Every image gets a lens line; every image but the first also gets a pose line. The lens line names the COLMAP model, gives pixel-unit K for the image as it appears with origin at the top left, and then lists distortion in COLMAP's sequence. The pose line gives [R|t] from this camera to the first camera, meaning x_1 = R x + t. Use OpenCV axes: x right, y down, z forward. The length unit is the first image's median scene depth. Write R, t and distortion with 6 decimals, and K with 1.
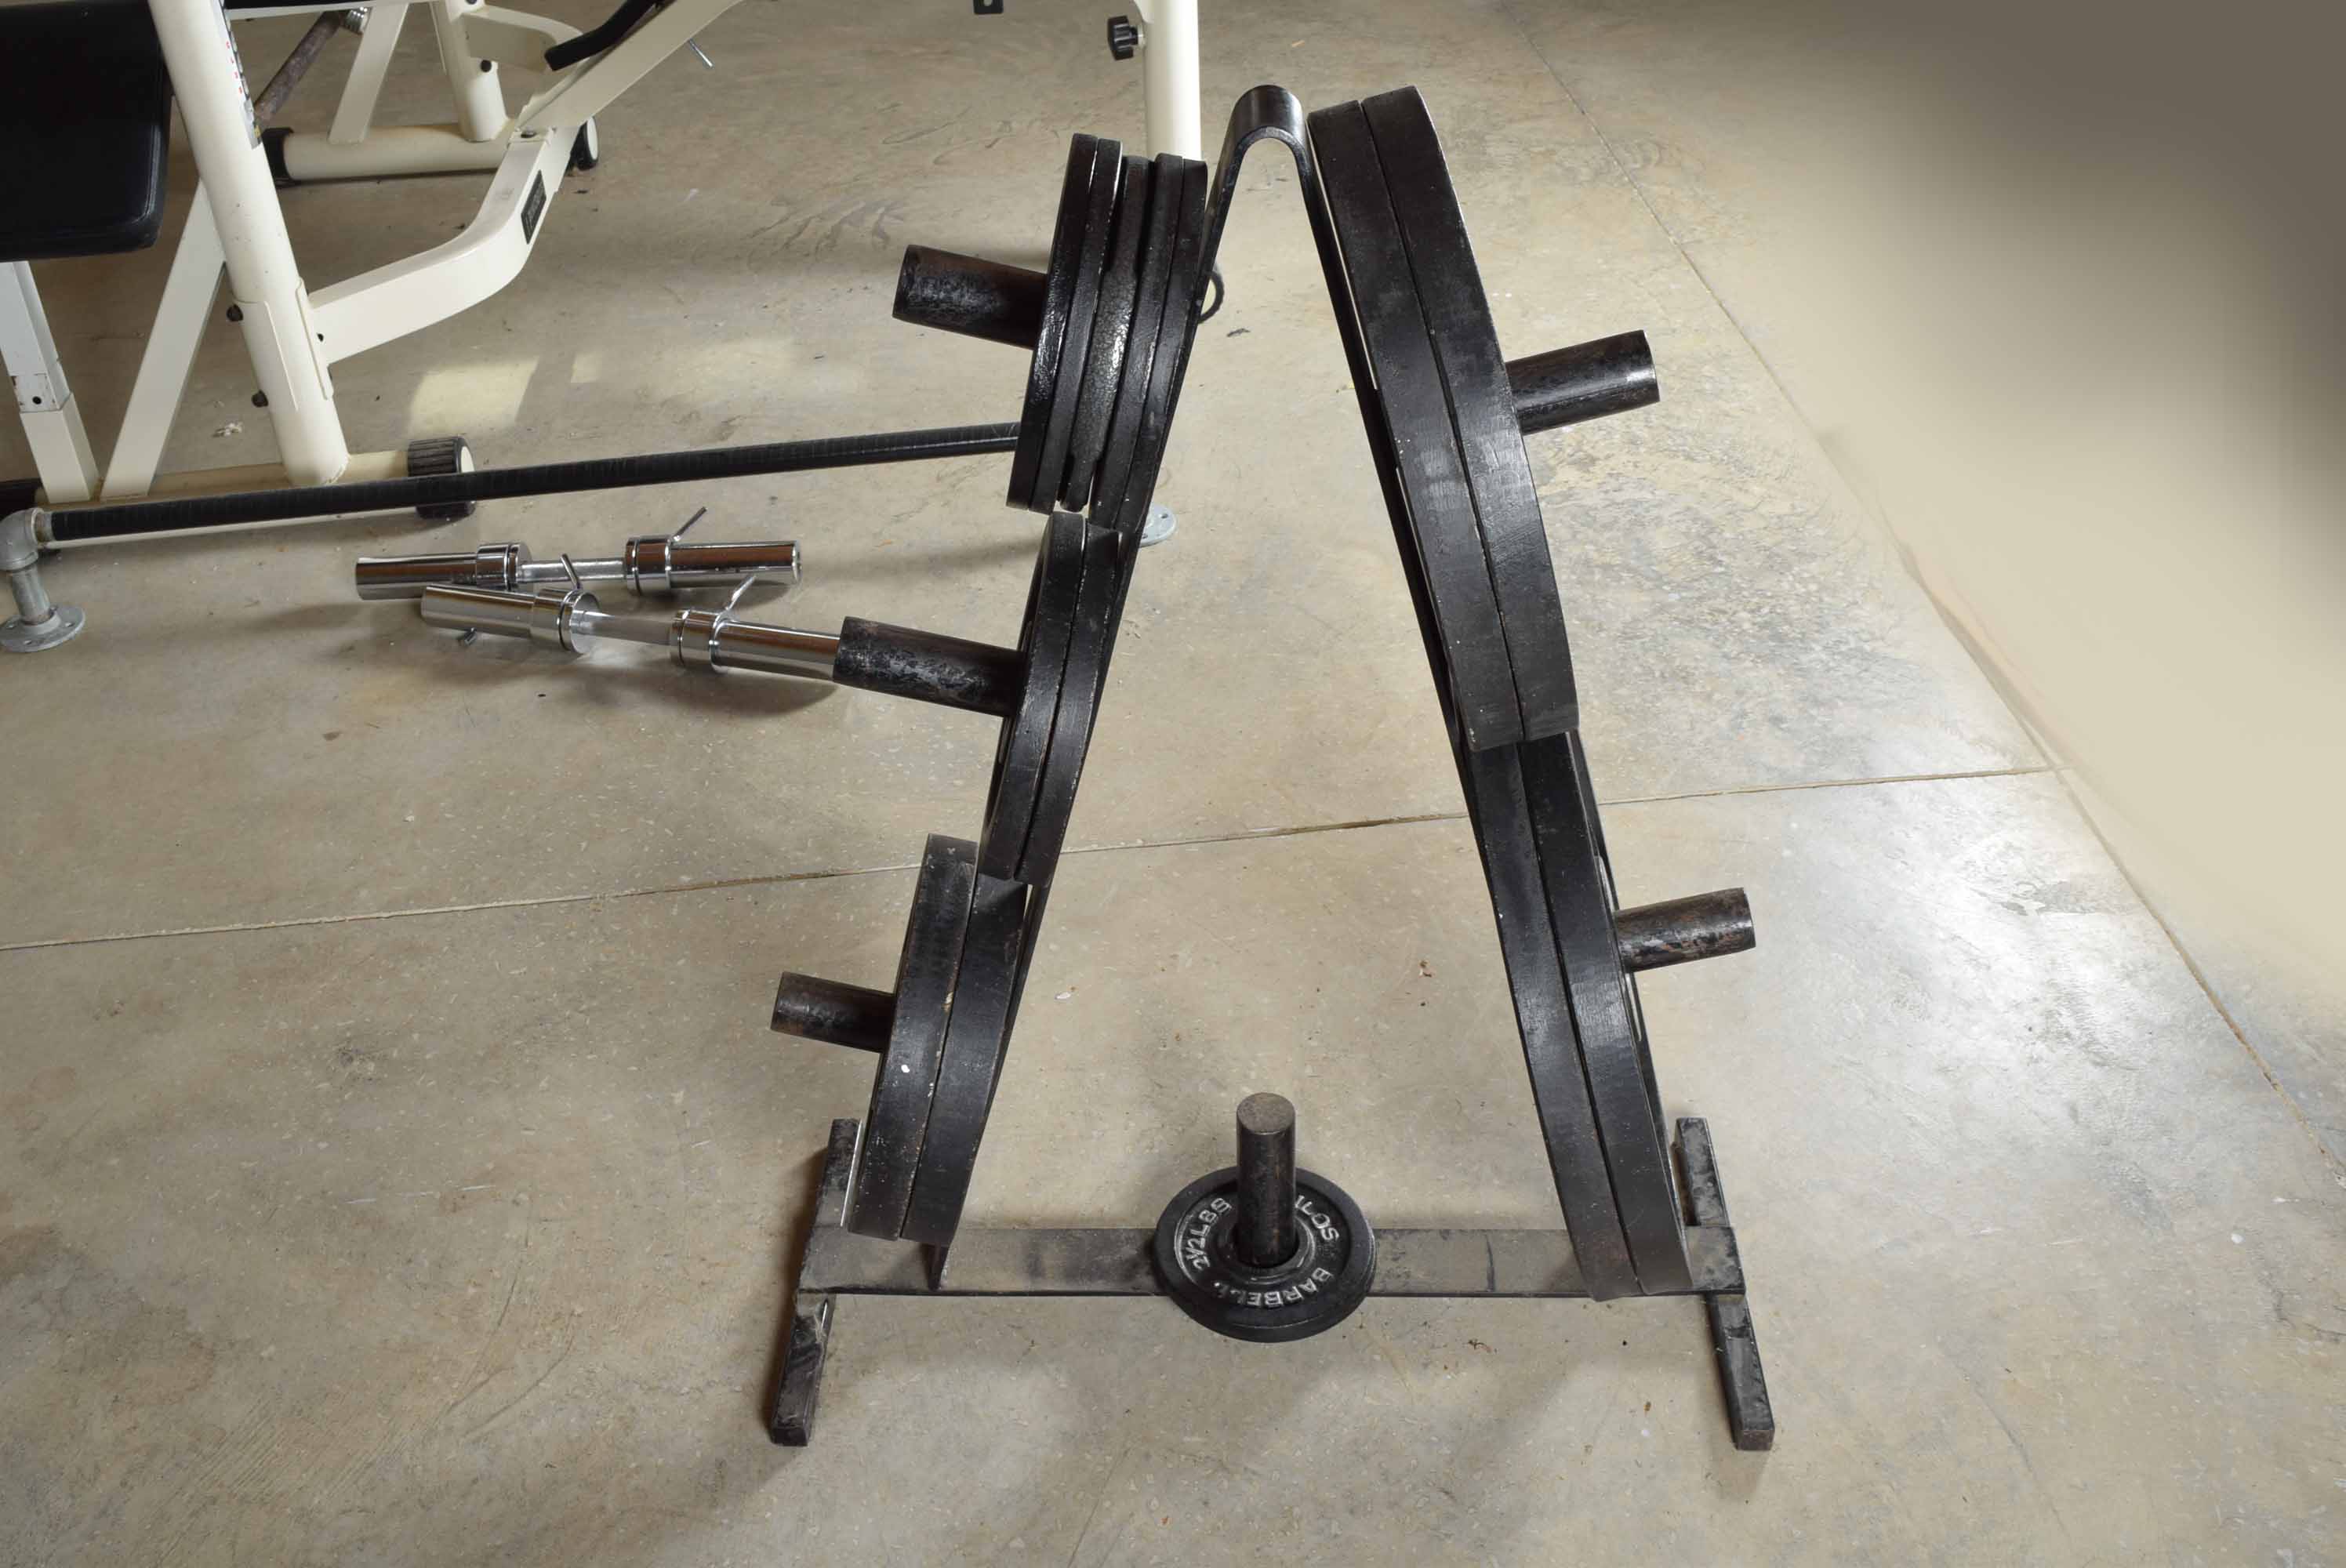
lens RADIAL K [[2228.9, 0, 1165.2], [0, 2228.9, 782.1], [0, 0, 1]] dist [-0.067176, 0.000000]
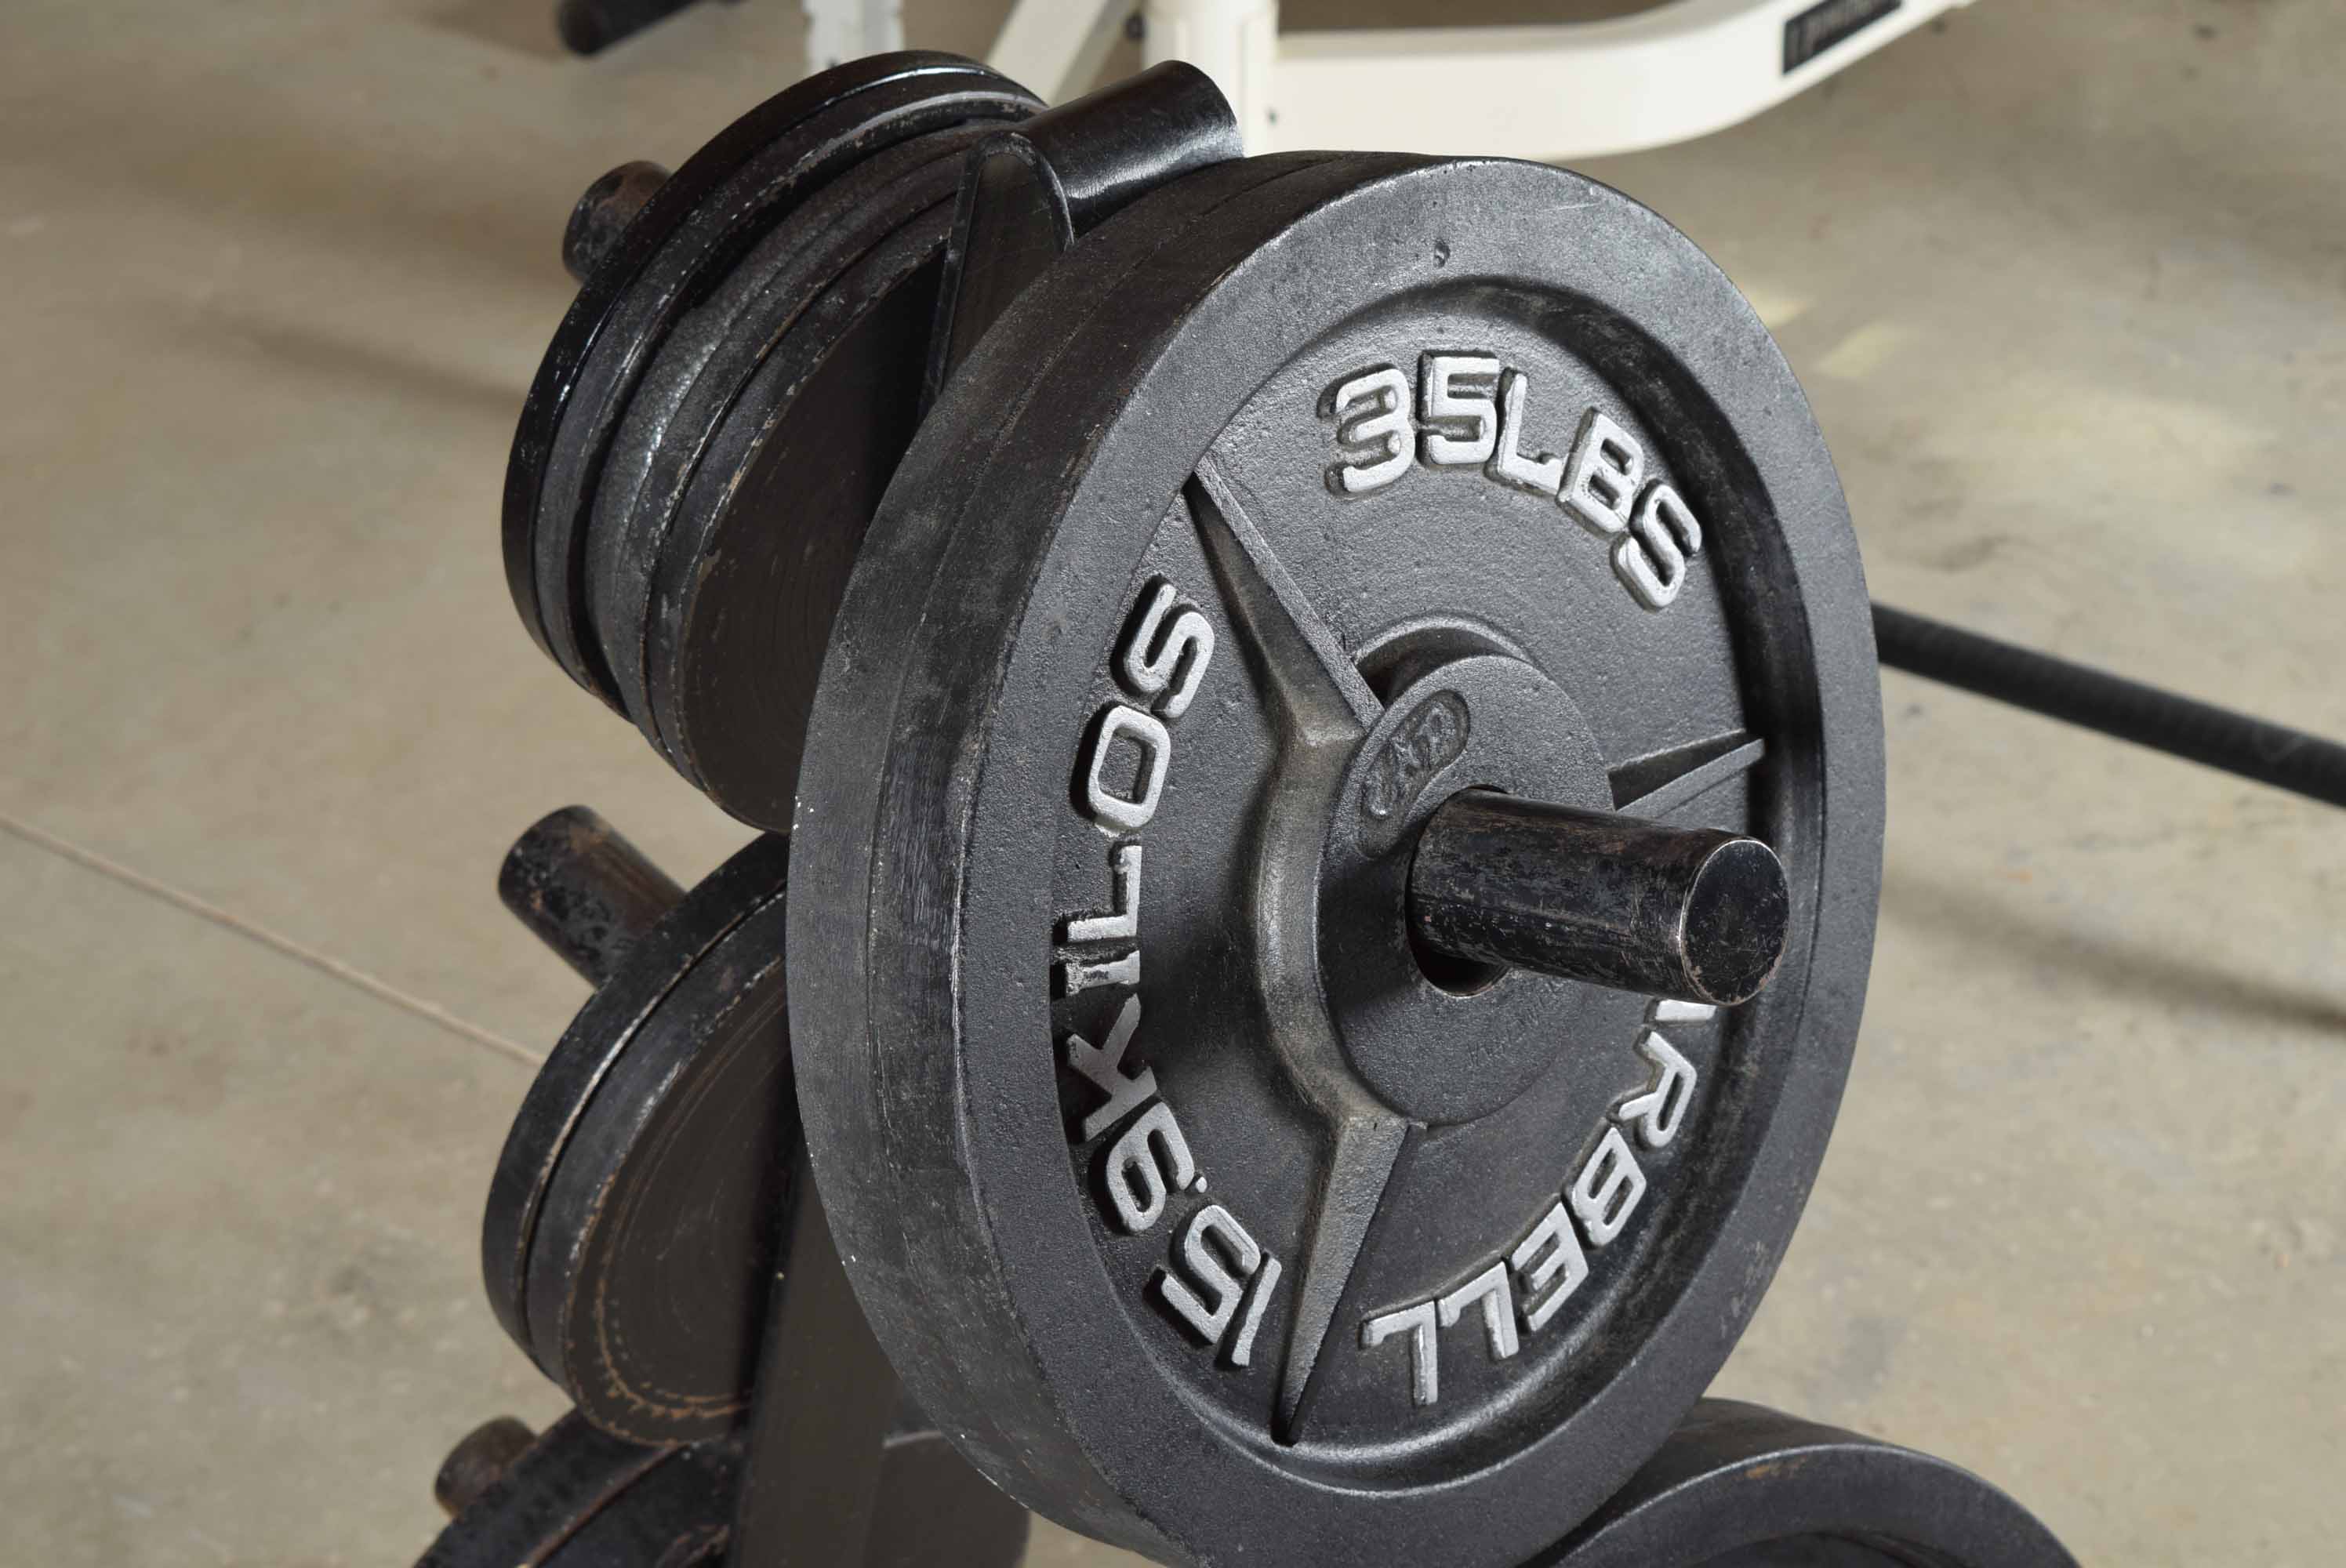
lens RADIAL K [[4666.8, 0, 1185.4], [0, 4666.8, 793.2], [0, 0, 1]] dist [0.061502, 0.000000]
pose [[0.734194, 0.367834, -0.570664, 0.282805], [-0.416894, 0.907650, 0.048685, -0.091277], [0.535871, 0.202162, 0.819739, 0.084004]]
